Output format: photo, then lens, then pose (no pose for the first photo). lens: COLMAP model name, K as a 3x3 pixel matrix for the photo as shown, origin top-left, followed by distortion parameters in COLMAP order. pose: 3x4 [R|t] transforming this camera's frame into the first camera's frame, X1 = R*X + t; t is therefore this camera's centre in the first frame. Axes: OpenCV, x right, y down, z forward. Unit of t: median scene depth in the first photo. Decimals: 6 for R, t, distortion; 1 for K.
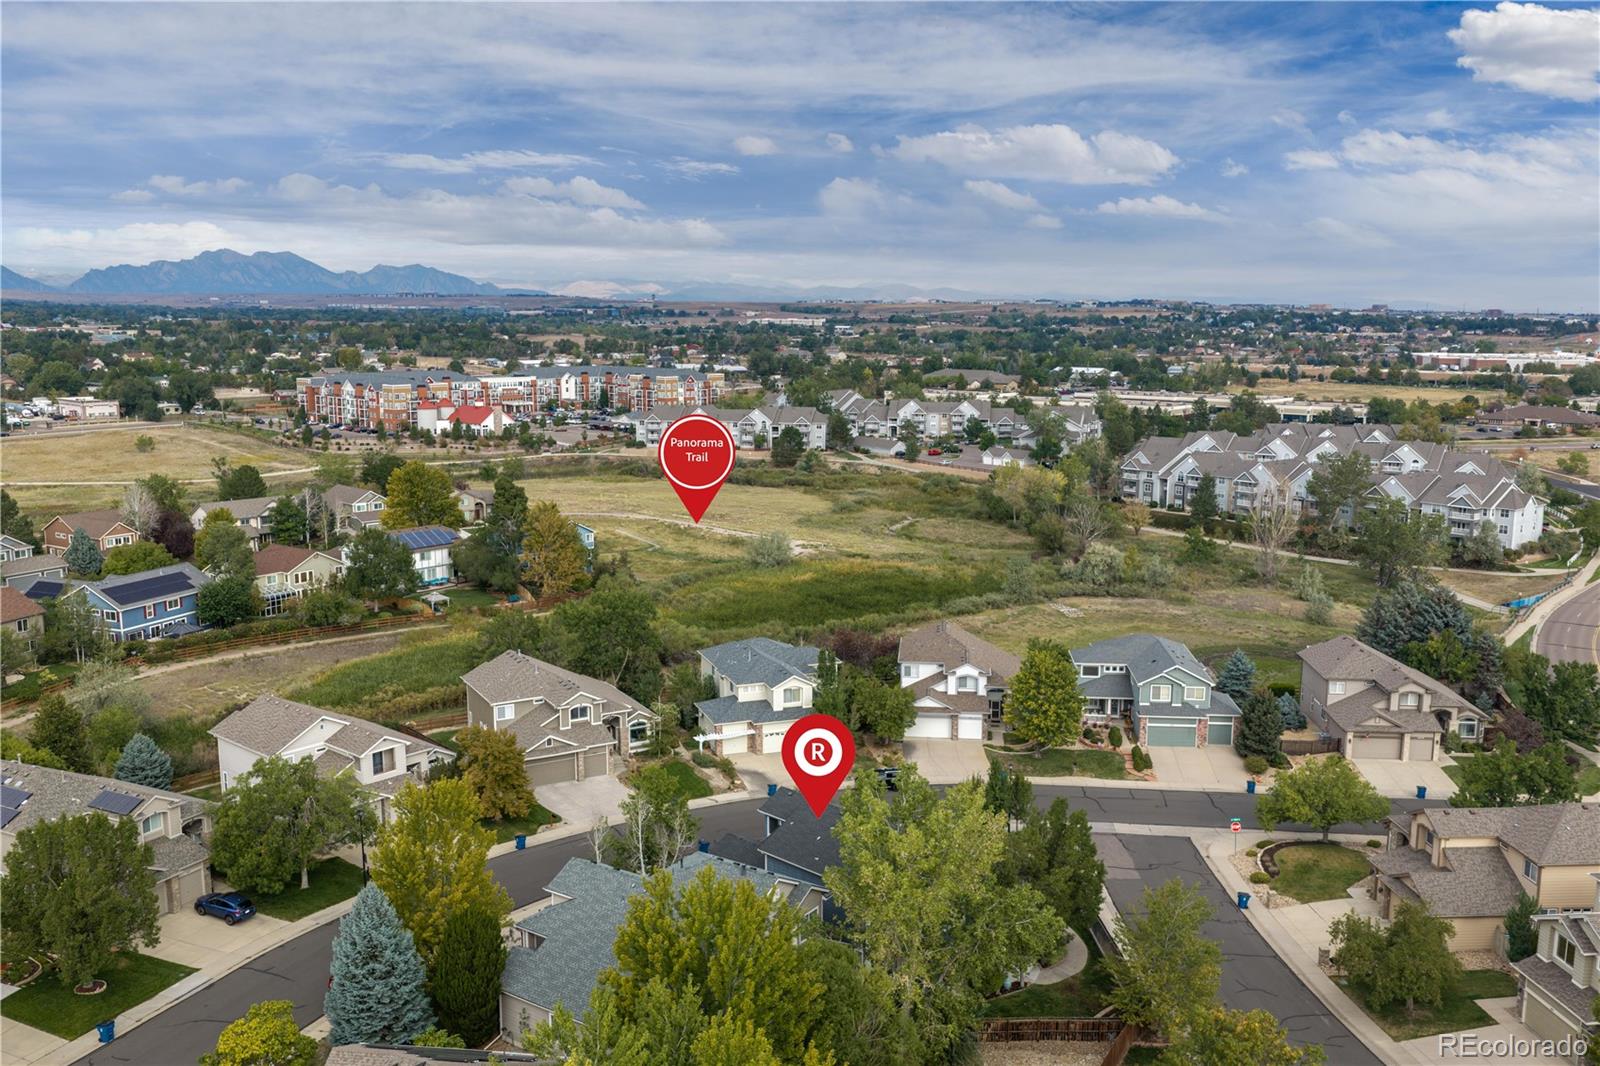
lens RADIAL K [[1321.6, 0, 800.0], [0, 1321.6, 533.0], [0, 0, 1]] dist [0.001527, -0.000893]
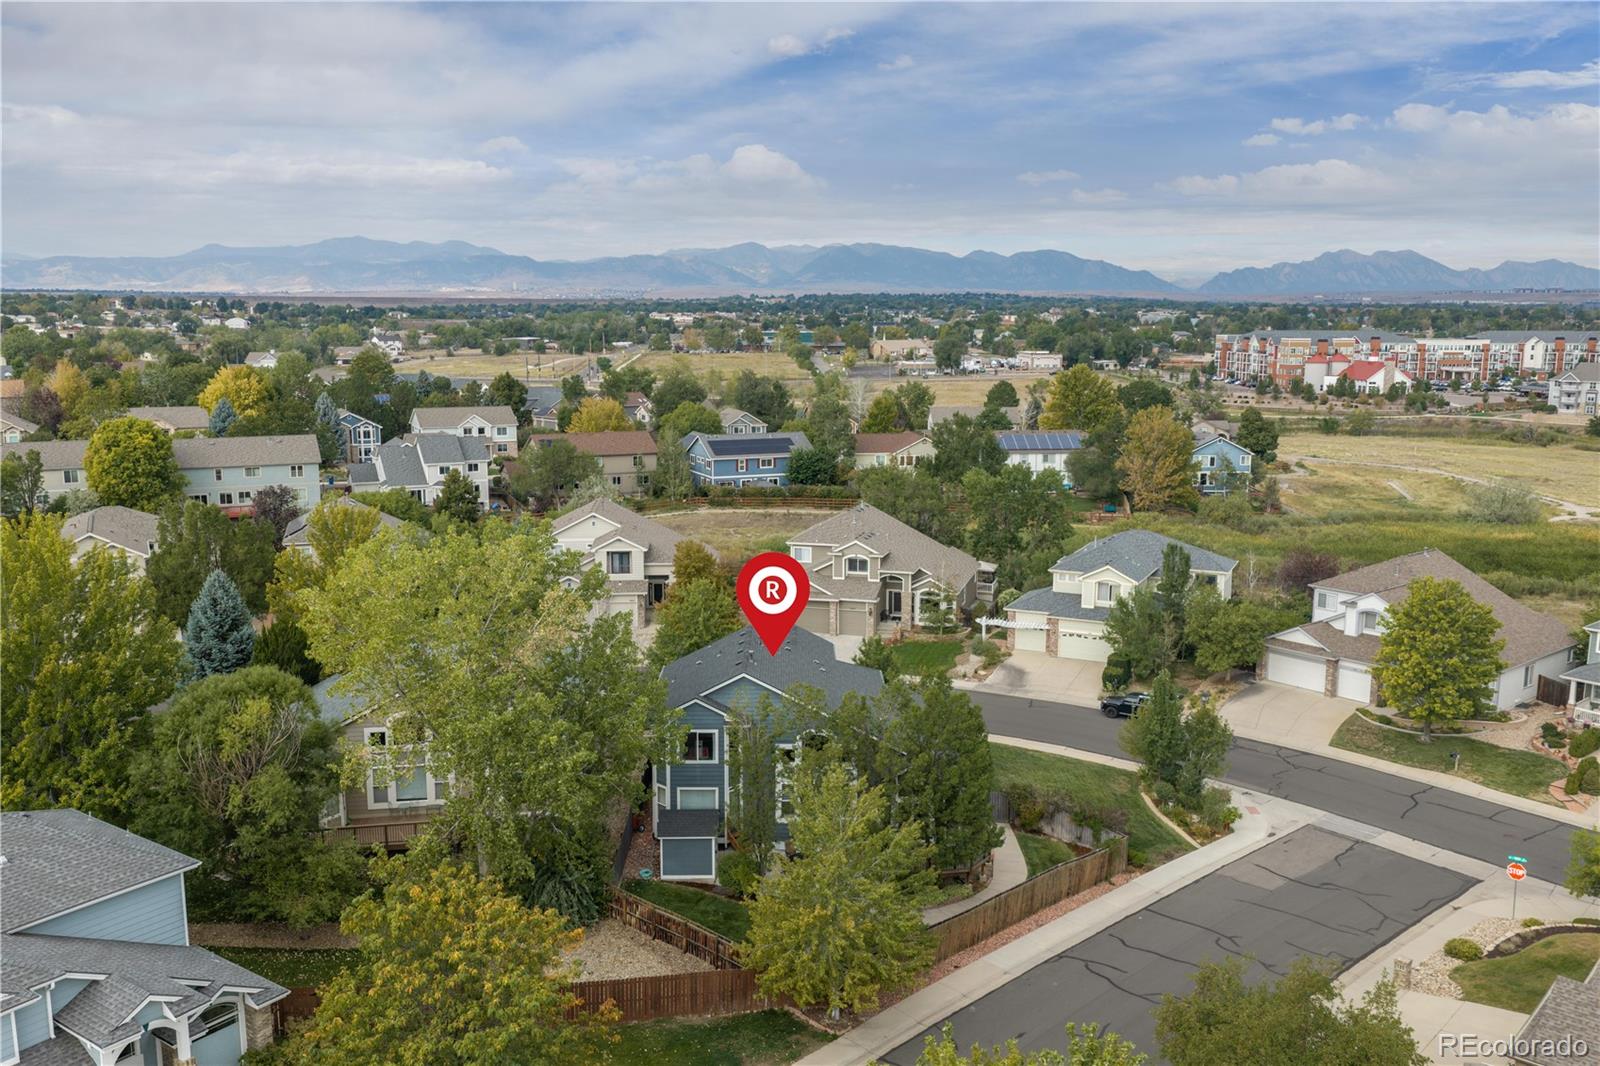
lens RADIAL K [[1321.6, 0, 800.0], [0, 1321.6, 533.0], [0, 0, 1]] dist [0.001527, -0.000893]
pose [[0.708927, 0.116069, -0.695666, 0.121217], [-0.115509, 0.992154, 0.047826, 0.021884], [0.695759, 0.046451, 0.716772, 0.095719]]
